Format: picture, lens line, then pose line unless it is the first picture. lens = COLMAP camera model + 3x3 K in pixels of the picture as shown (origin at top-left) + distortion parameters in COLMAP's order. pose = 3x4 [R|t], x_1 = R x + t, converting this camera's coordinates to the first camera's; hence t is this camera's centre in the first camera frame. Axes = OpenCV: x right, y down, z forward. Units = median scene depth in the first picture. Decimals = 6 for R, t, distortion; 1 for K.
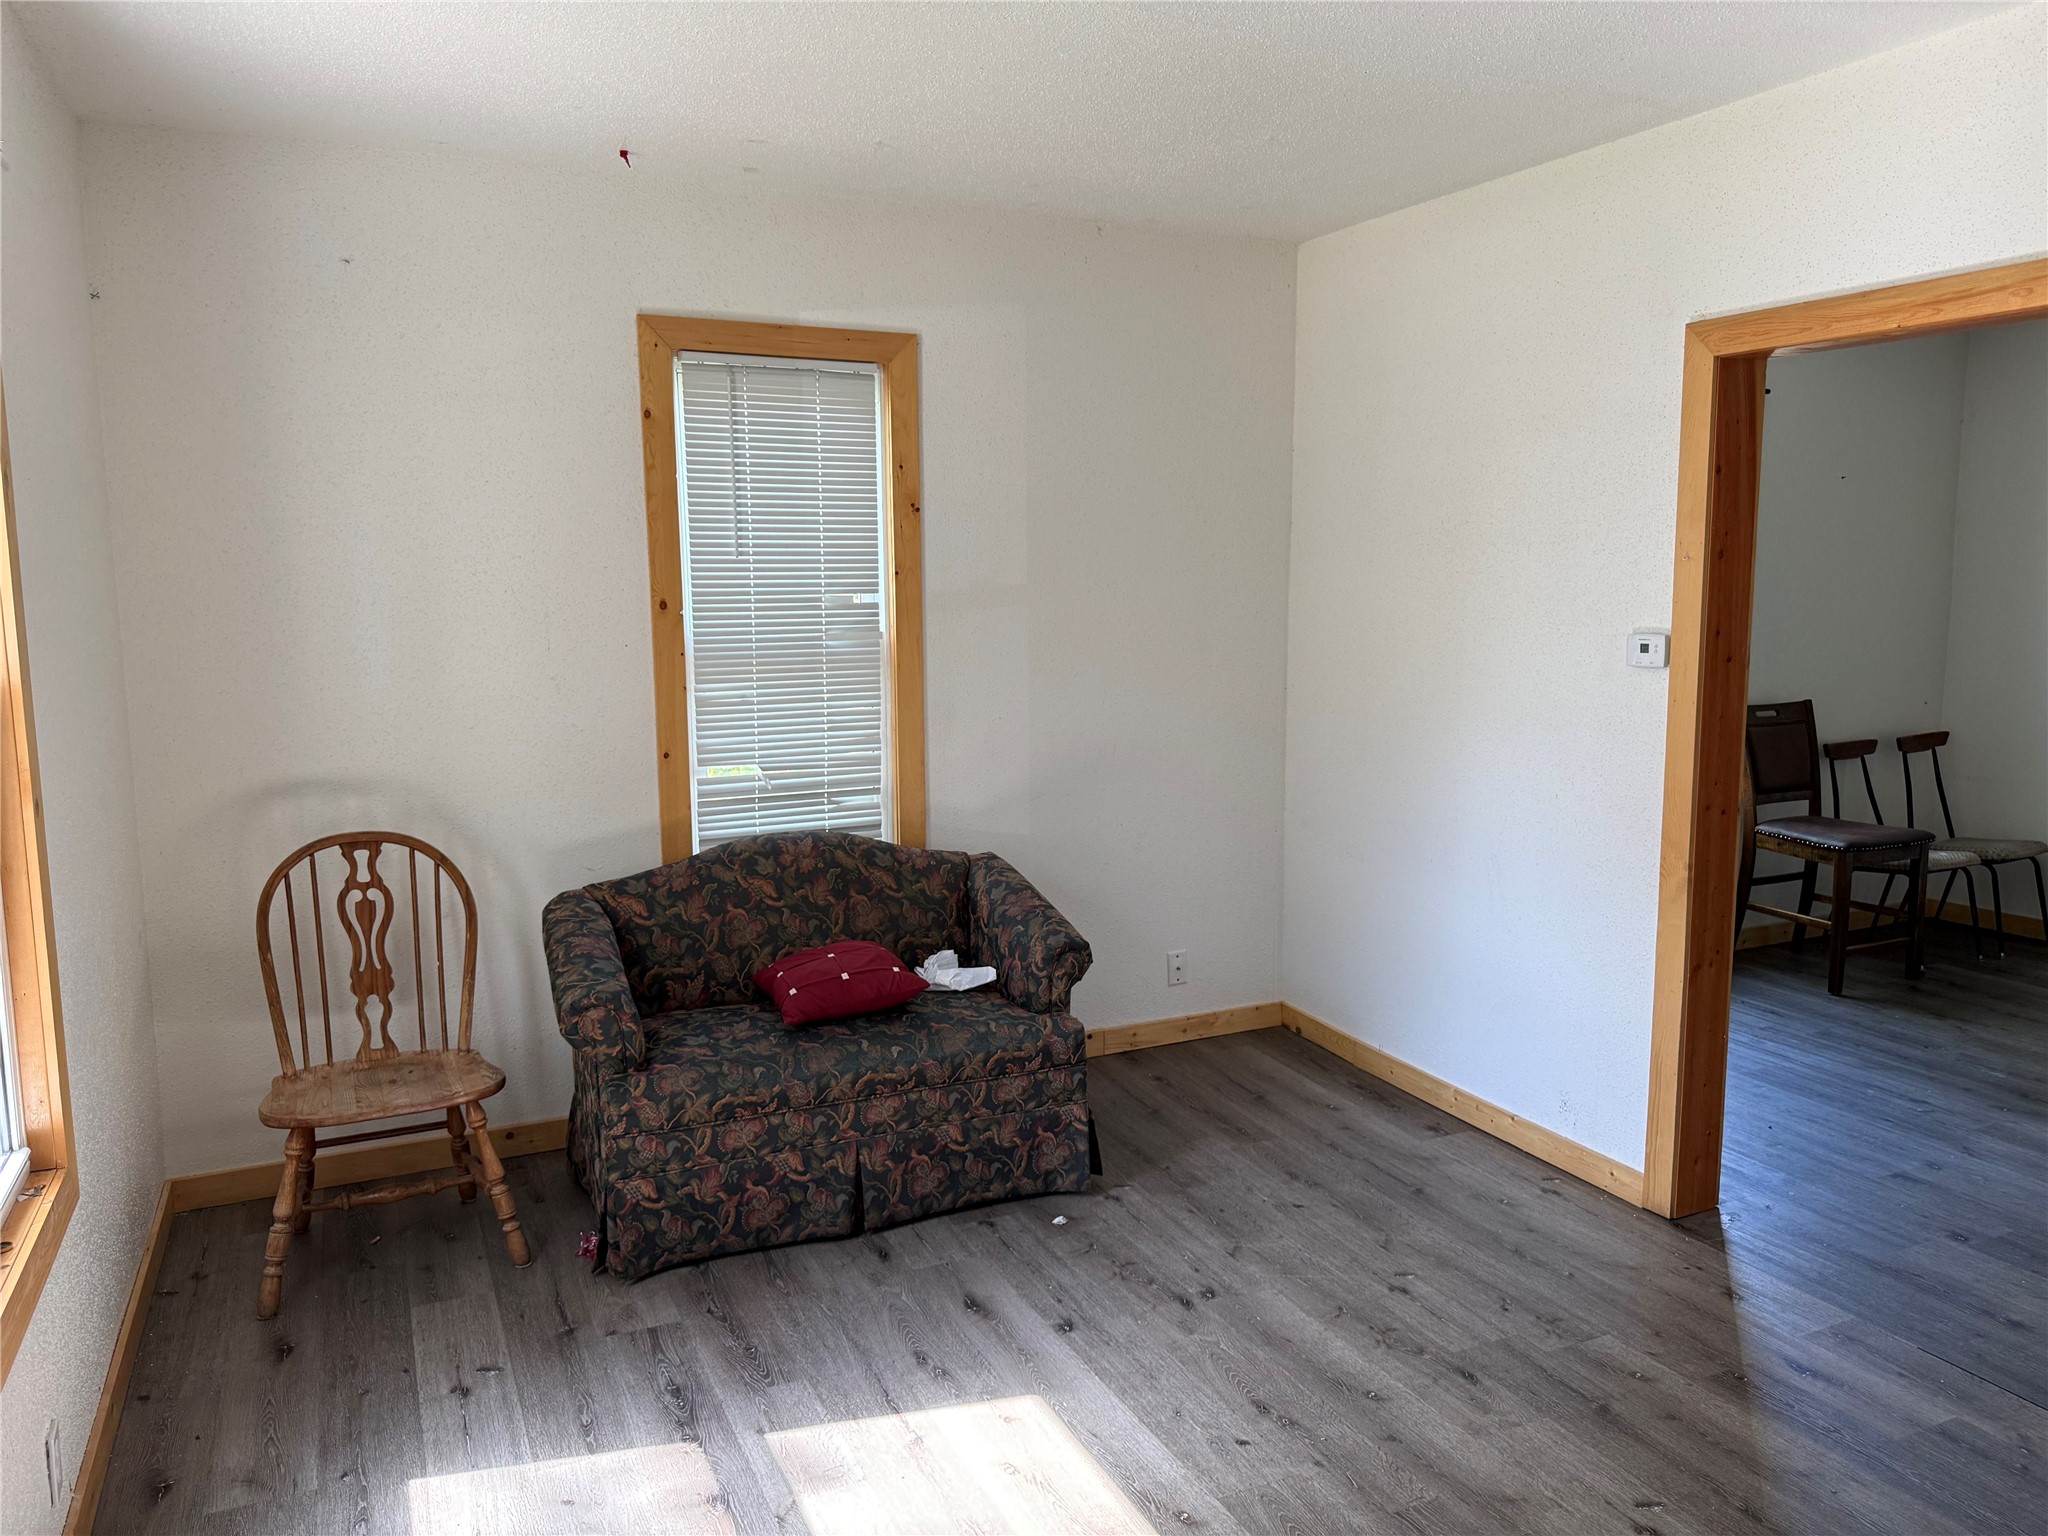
lens RADIAL K [[1457.4, 0, 1016.1], [0, 1457.4, 763.2], [0, 0, 1]] dist [-0.002324, -0.005369]
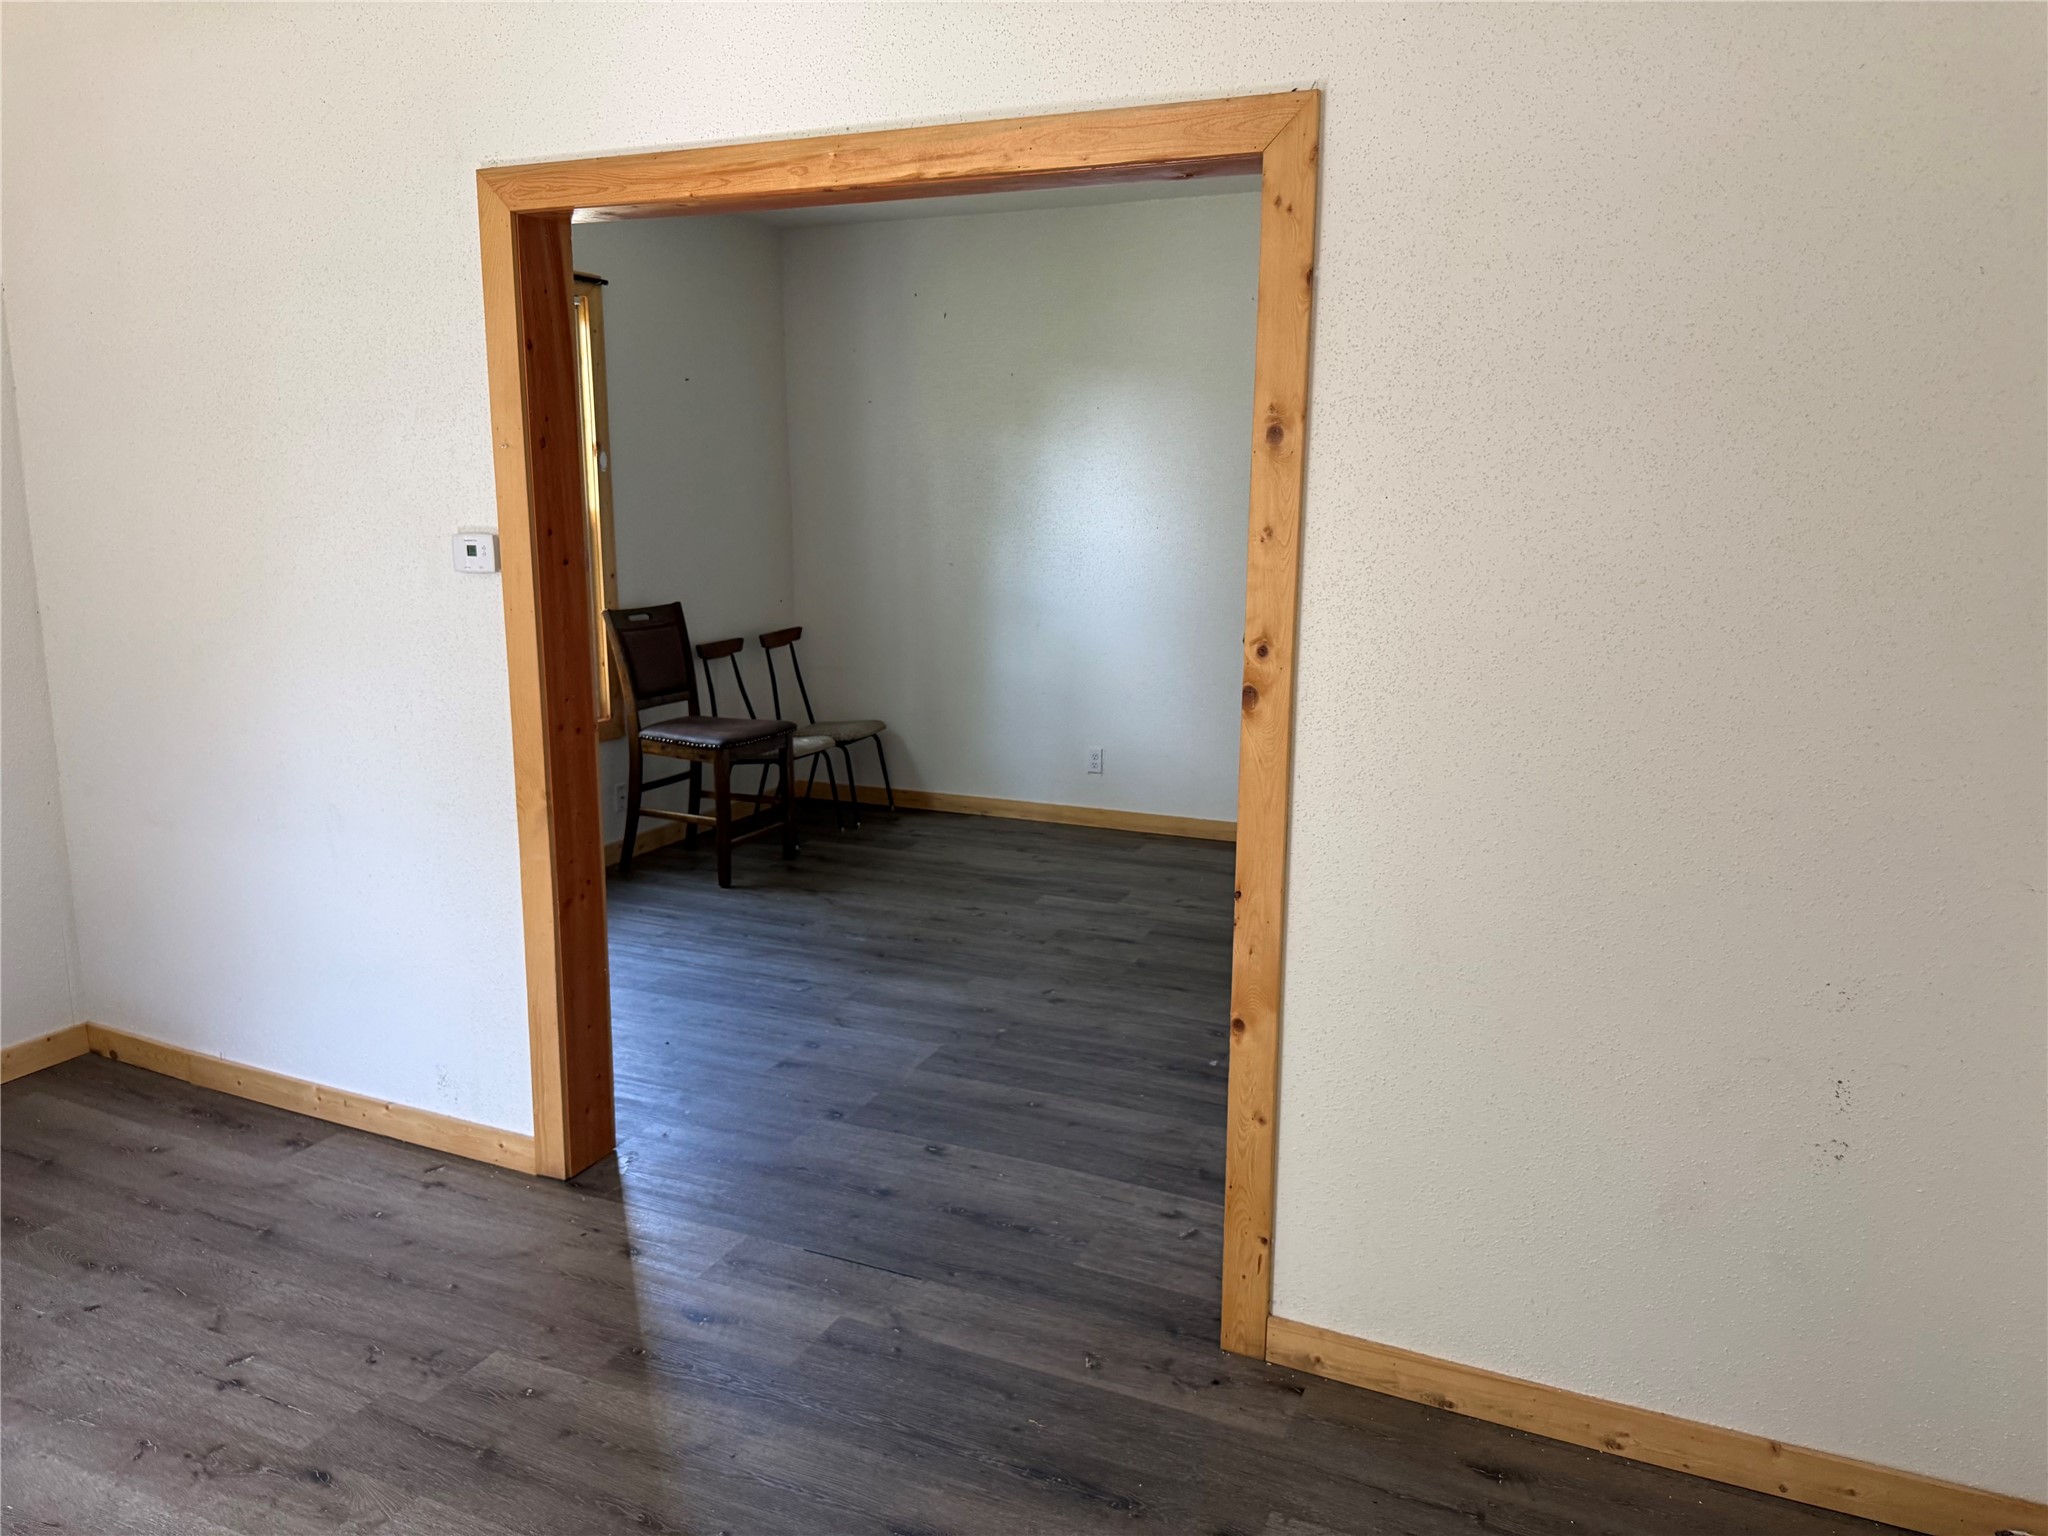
lens RADIAL K [[1457.4, 0, 1030.7], [0, 1457.4, 786.5], [0, 0, 1]] dist [-0.002324, -0.005369]
pose [[0.752804, -0.122007, 0.646838, 0.104357], [0.073274, 0.992097, 0.101852, -0.003424], [-0.654153, -0.029278, 0.755795, 0.122082]]
